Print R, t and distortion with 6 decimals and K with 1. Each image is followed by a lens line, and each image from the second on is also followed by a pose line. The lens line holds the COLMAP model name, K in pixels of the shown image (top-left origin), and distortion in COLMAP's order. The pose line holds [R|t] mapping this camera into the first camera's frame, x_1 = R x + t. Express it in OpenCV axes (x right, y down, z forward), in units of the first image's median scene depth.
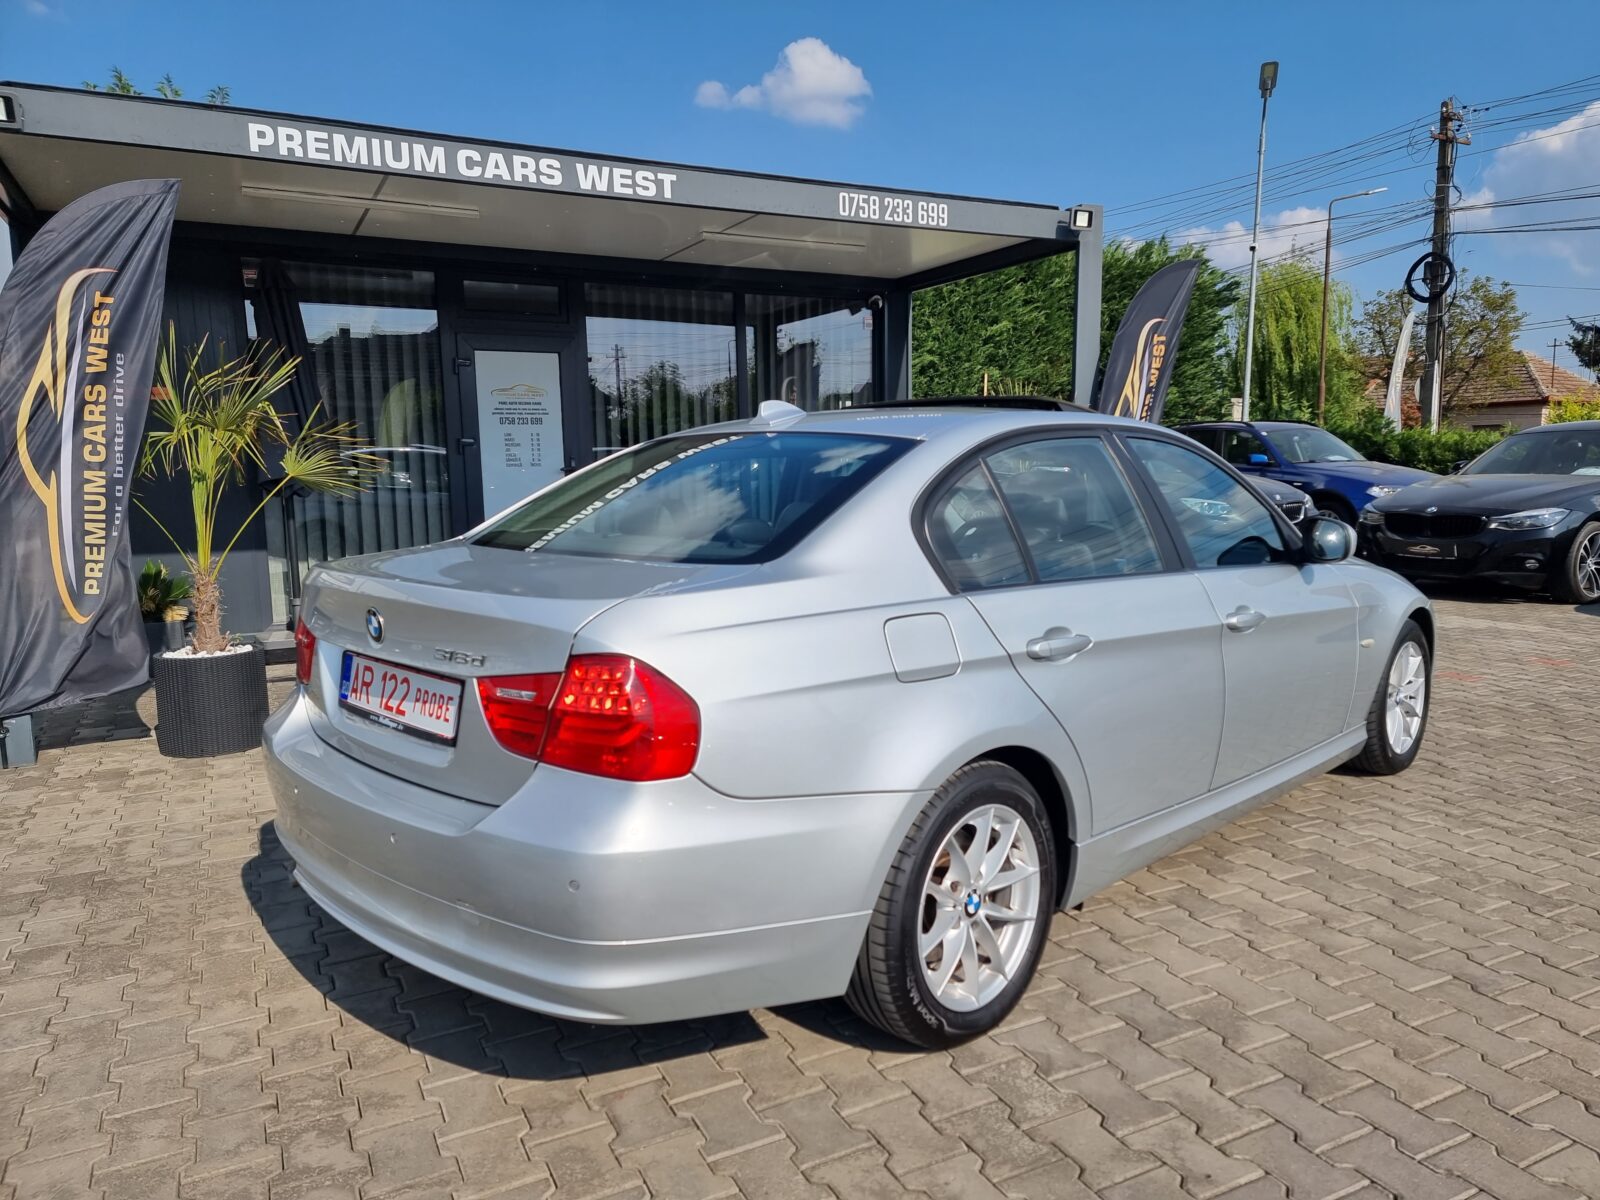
lens RADIAL K [[1152.8, 0, 840.3], [0, 1152.8, 600.3], [0, 0, 1]] dist [0.056796, -0.033371]
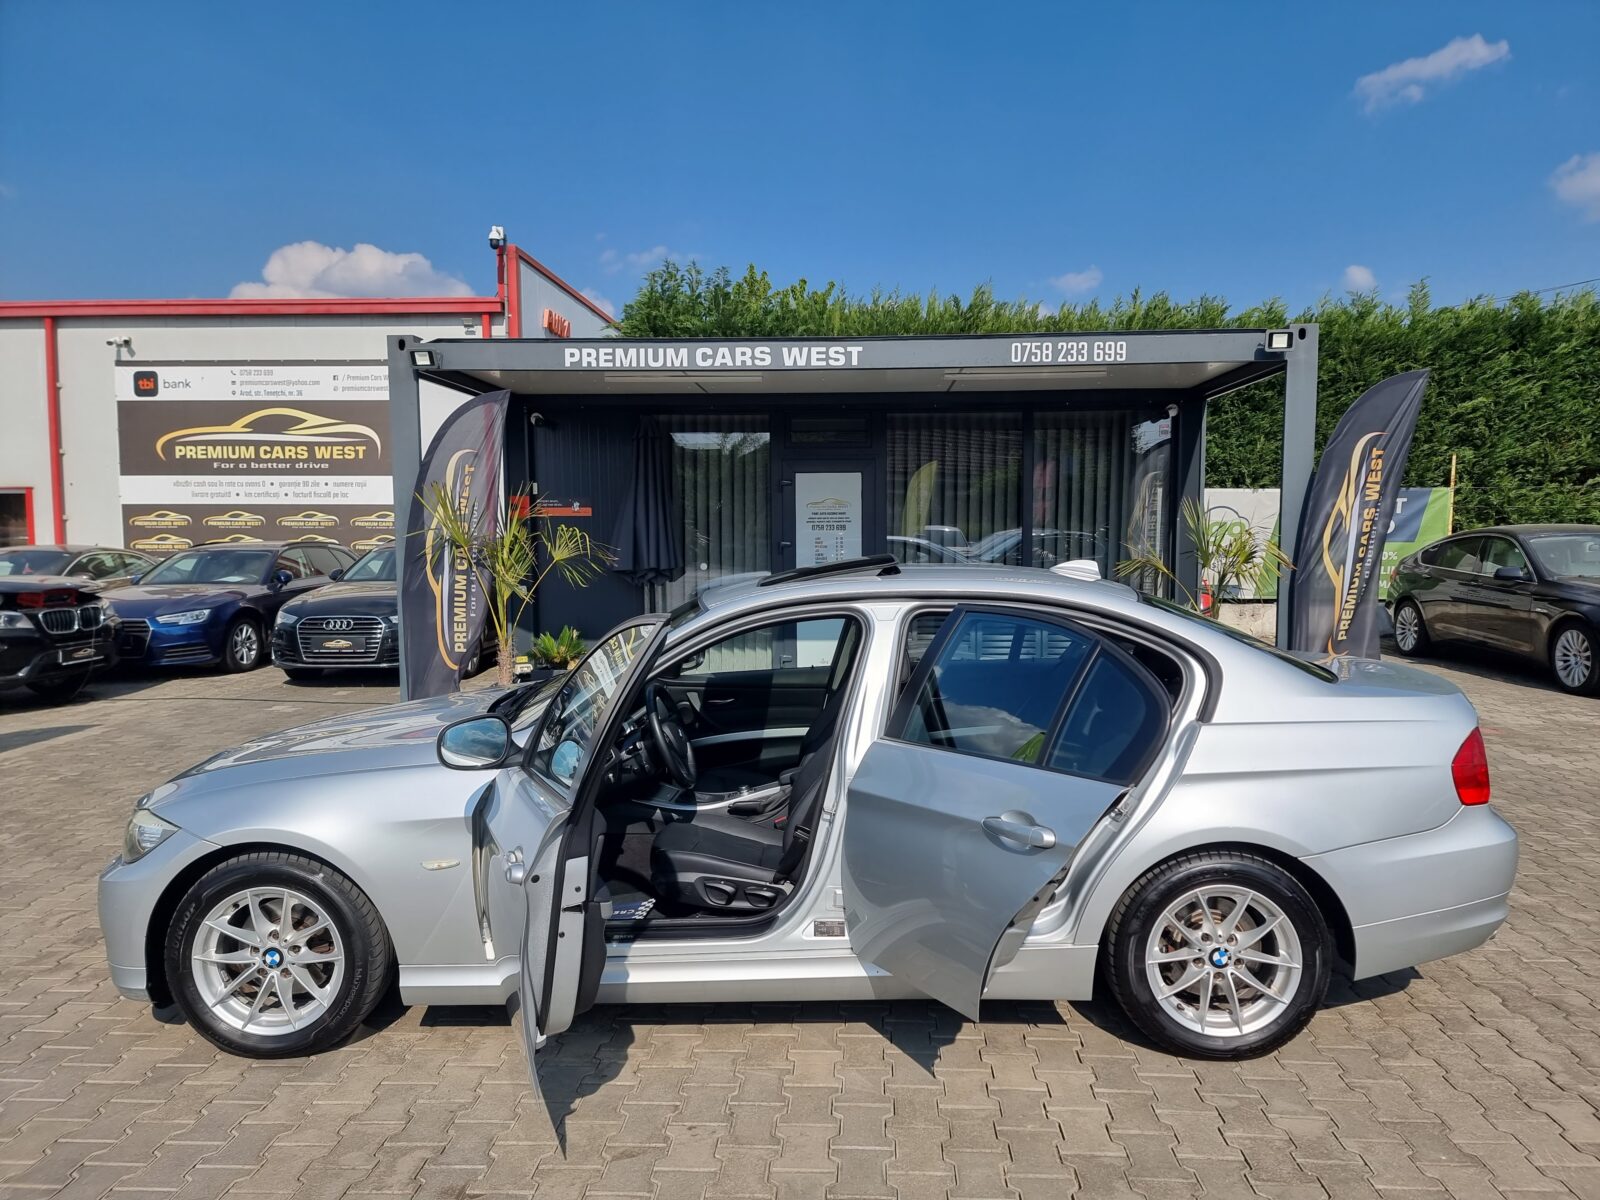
lens RADIAL K [[1152.8, 0, 797.3], [0, 1152.8, 613.2], [0, 0, 1]] dist [0.056796, -0.033371]
pose [[0.853685, 0.048553, -0.518522, 0.463455], [-0.071119, 0.997186, -0.023715, -0.043000], [0.515911, 0.057122, 0.854735, -0.091613]]
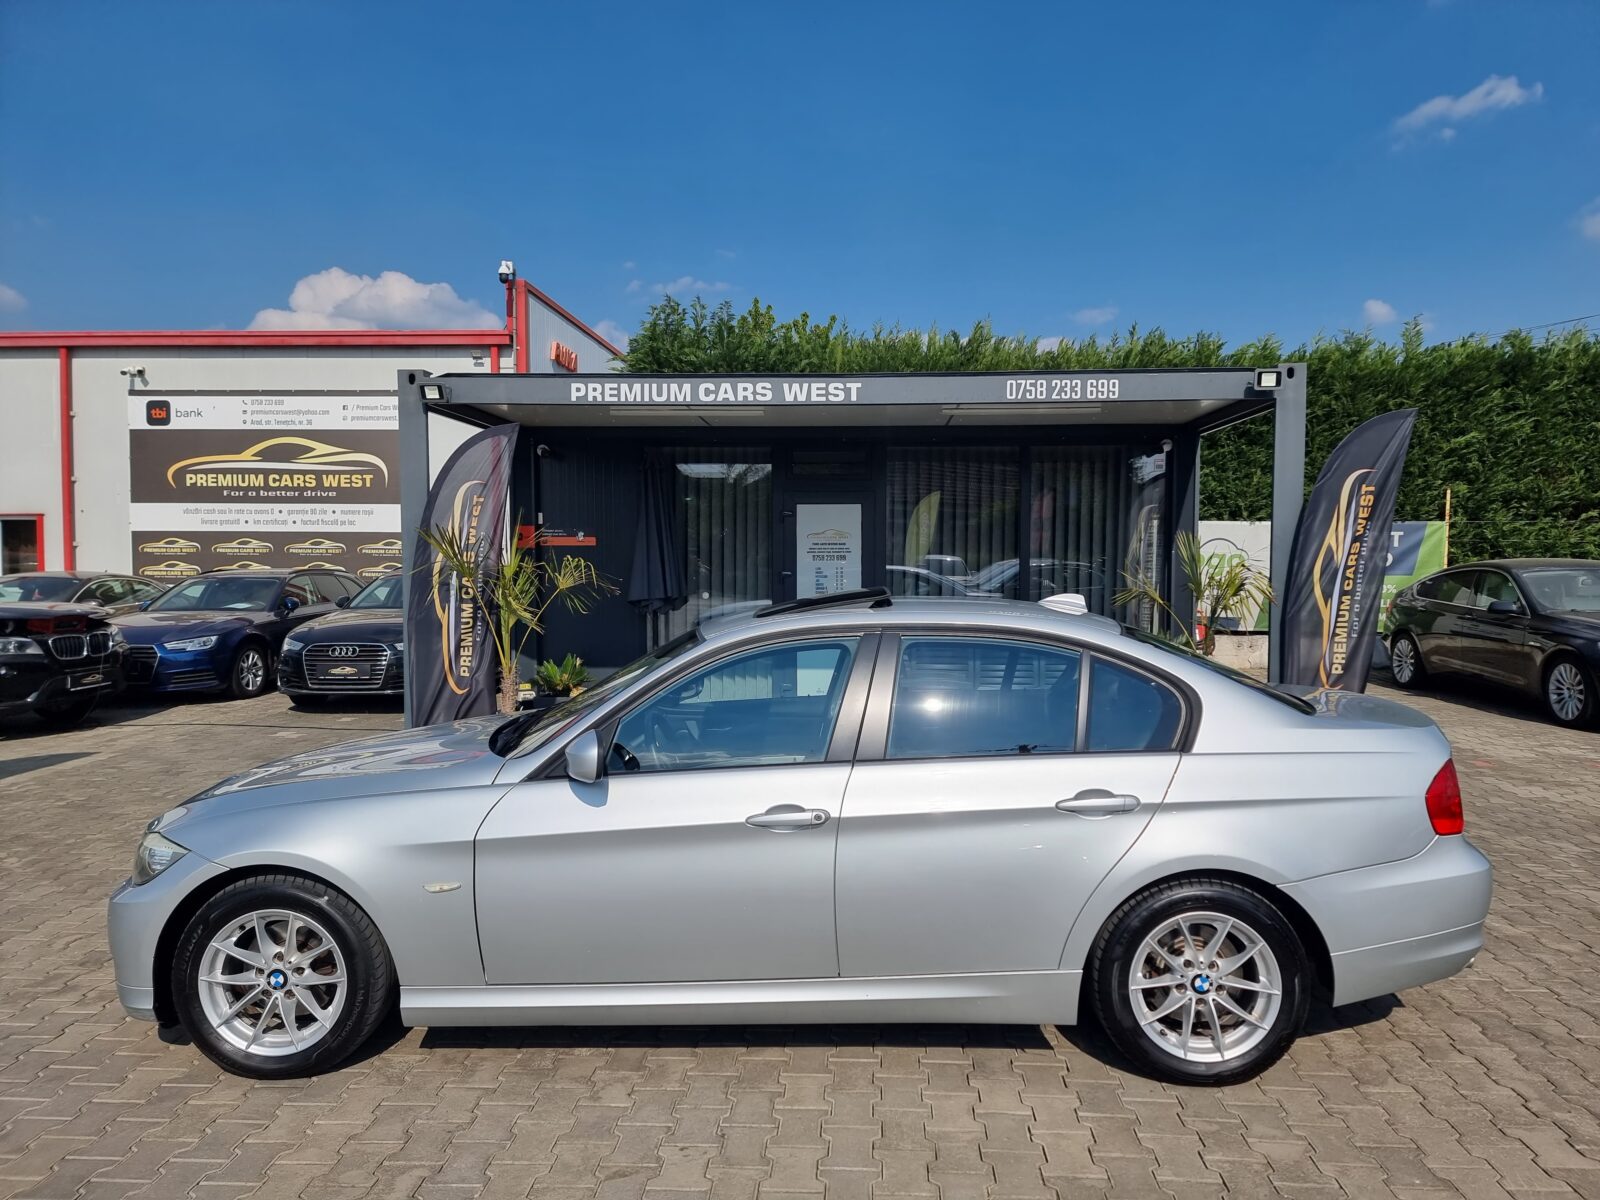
lens RADIAL K [[1152.8, 0, 799.4], [0, 1152.8, 598.9], [0, 0, 1]] dist [0.056796, -0.033371]
pose [[0.852645, 0.033881, -0.521392, 0.478573], [-0.076263, 0.995278, -0.060041, -0.044642], [0.516896, 0.090956, 0.851203, -0.106848]]
